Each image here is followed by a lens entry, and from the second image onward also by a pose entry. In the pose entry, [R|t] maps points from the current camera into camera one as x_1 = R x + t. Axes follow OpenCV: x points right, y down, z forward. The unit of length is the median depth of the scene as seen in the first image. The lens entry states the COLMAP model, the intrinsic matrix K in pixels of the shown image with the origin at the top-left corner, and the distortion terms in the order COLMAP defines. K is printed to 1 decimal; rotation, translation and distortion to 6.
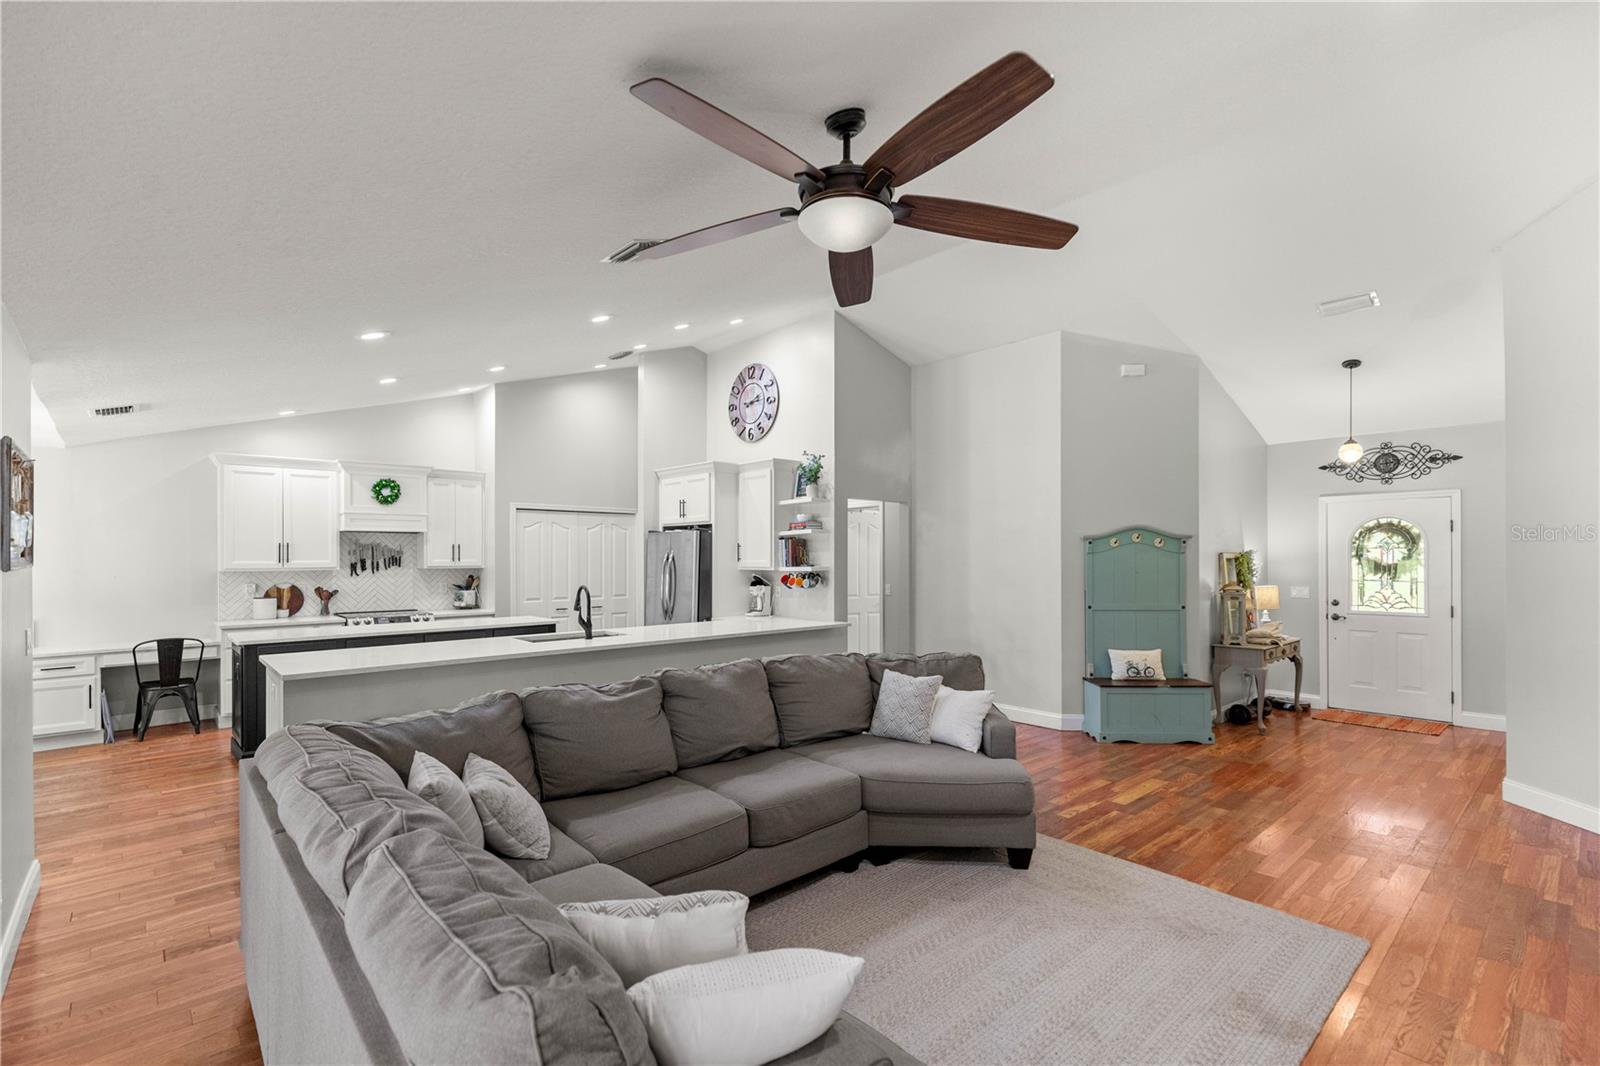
lens RADIAL K [[729.2, 0, 786.4], [0, 729.2, 555.1], [0, 0, 1]] dist [0.016325, 0.000132]
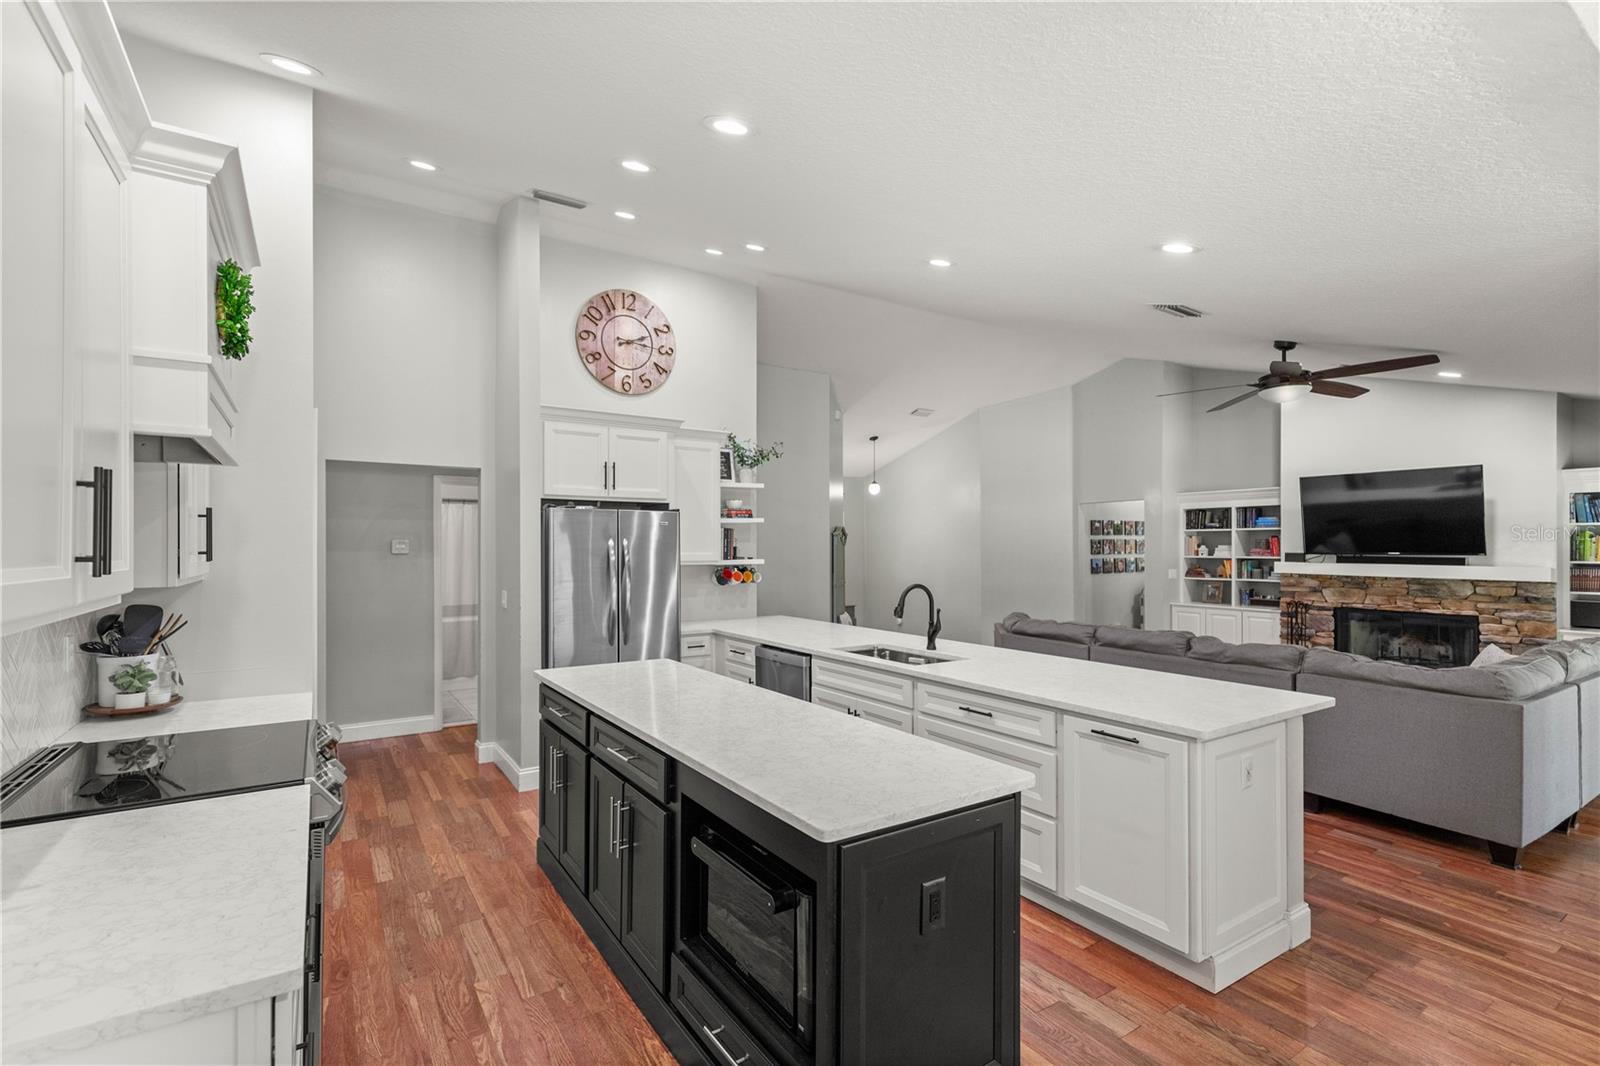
lens RADIAL K [[729.2, 0, 808.4], [0, 729.2, 540.4], [0, 0, 1]] dist [0.016325, 0.000132]
pose [[0.131732, 0.011931, 0.991214, -0.793546], [-0.002372, 0.999928, -0.011721, 0.002749], [-0.991283, -0.000807, 0.131751, 0.748475]]
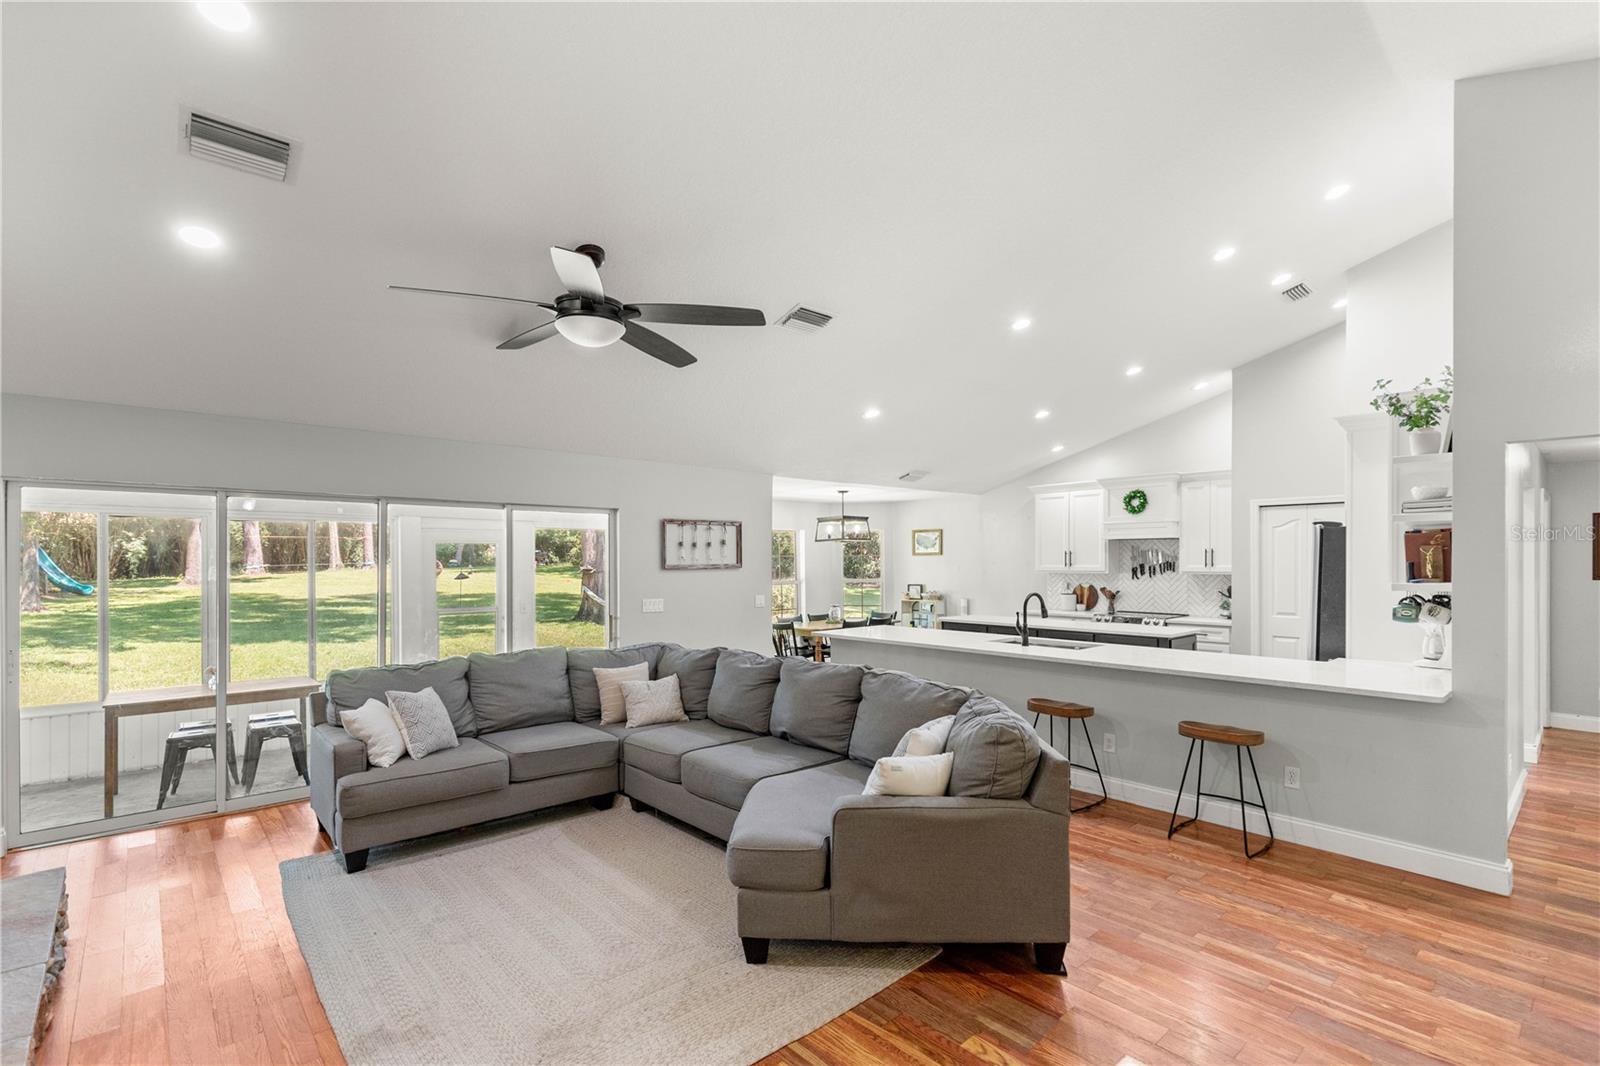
lens RADIAL K [[729.2, 0, 803.8], [0, 729.2, 560.6], [0, 0, 1]] dist [0.016325, 0.000132]
pose [[0.006578, -0.000751, -0.999978, 0.533133], [0.005185, 0.999986, -0.000717, -0.001964], [0.999965, -0.005180, 0.006582, 0.503662]]
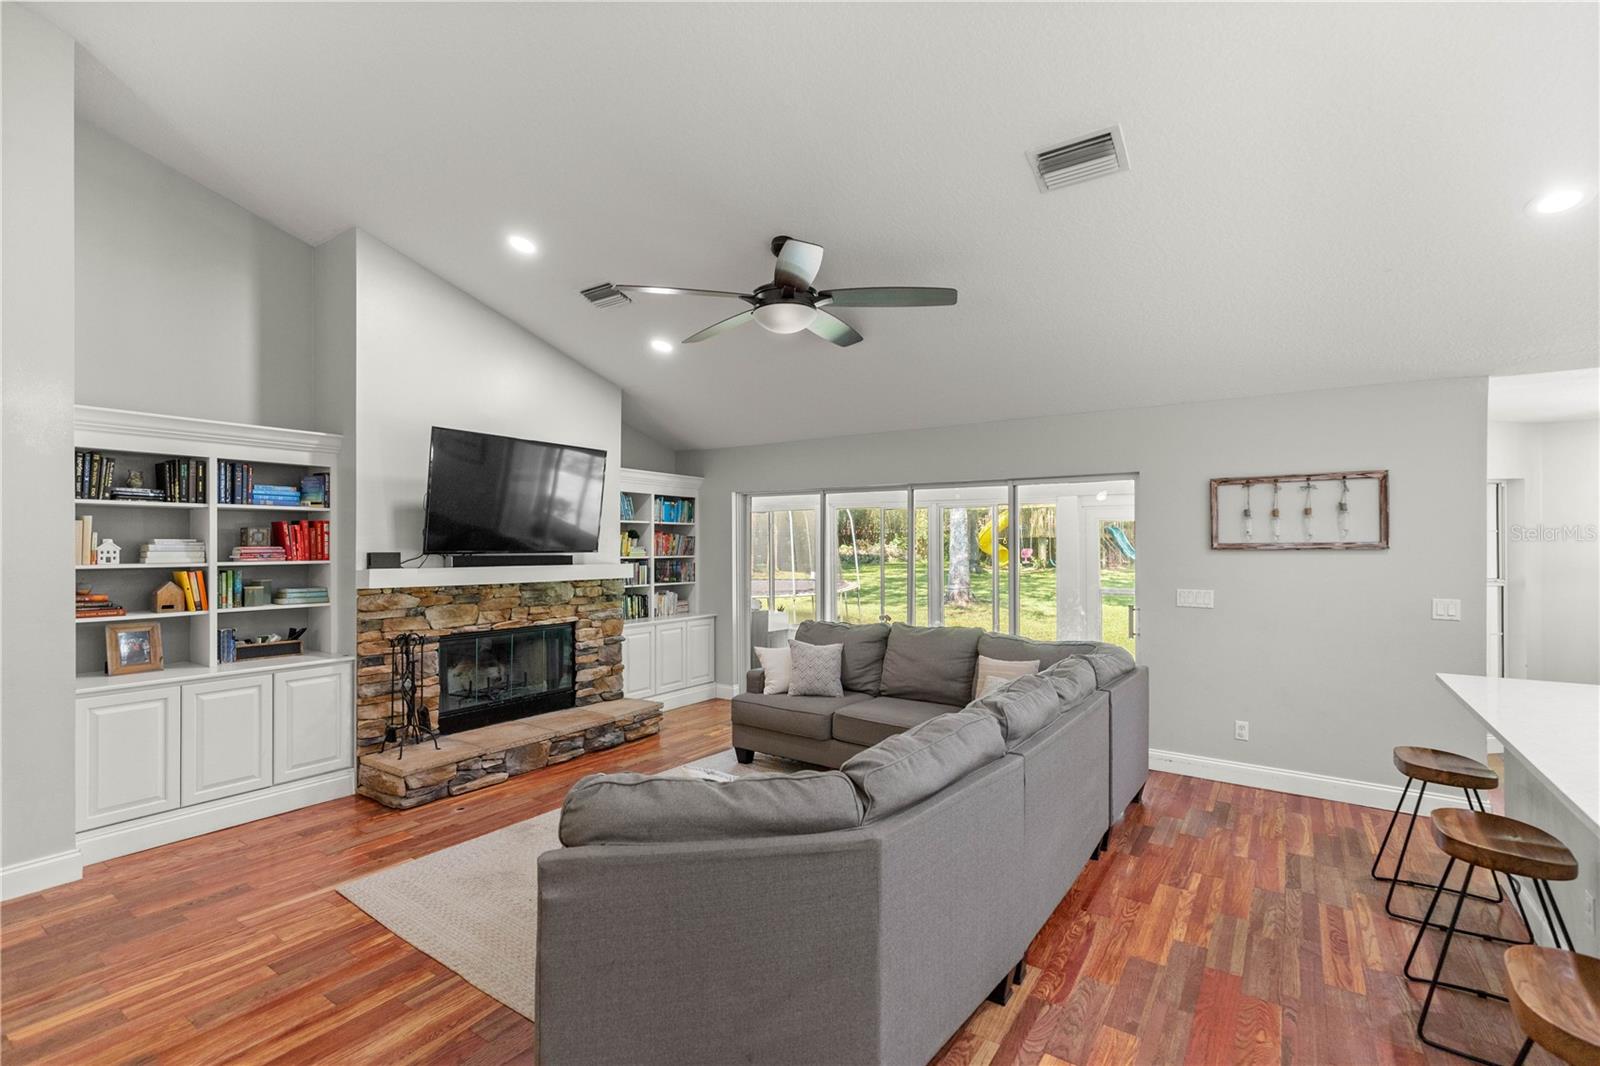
lens RADIAL K [[729.2, 0, 797.1], [0, 729.2, 542.9], [0, 0, 1]] dist [0.016325, 0.000132]
pose [[-0.971826, 0.003798, -0.235671, 0.156457], [0.004439, 0.999988, -0.002191, 0.001298], [0.235659, -0.003176, -0.971831, 0.871920]]
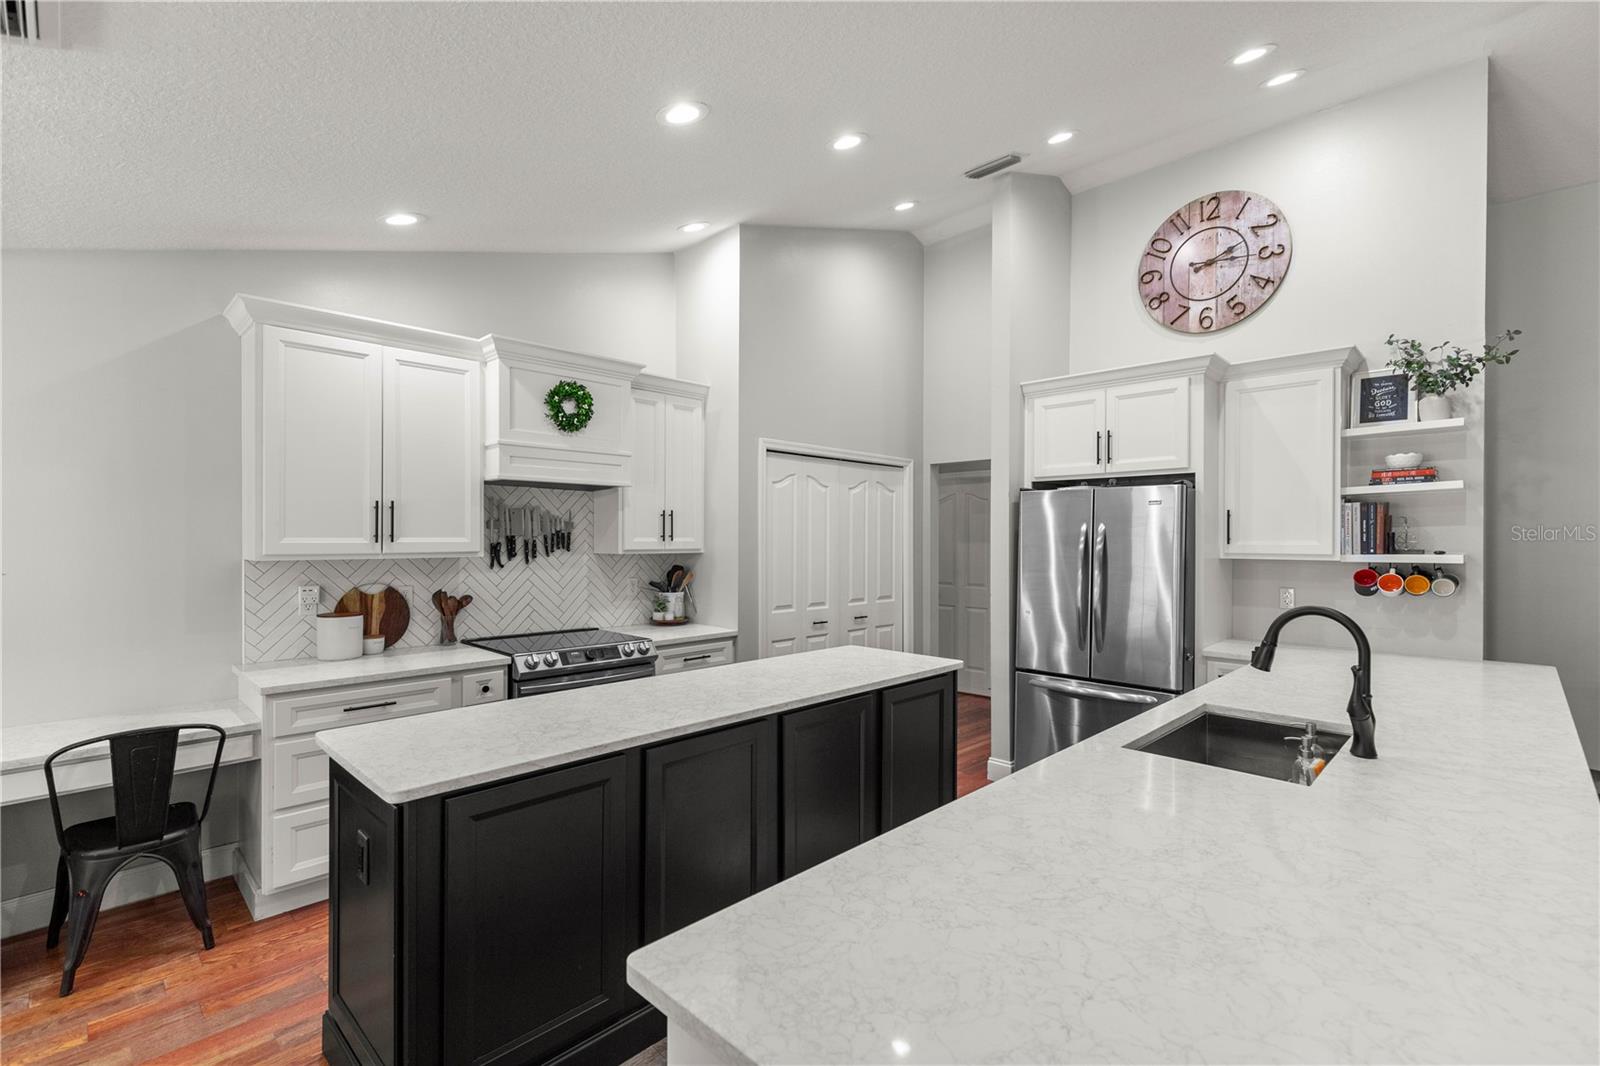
lens RADIAL K [[729.2, 0, 804.8], [0, 729.2, 538.2], [0, 0, 1]] dist [0.016325, 0.000132]
pose [[0.997588, 0.003776, 0.069317, -0.415403], [-0.004002, 0.999987, 0.003121, 0.004599], [-0.069304, -0.003391, 0.997590, 0.471421]]
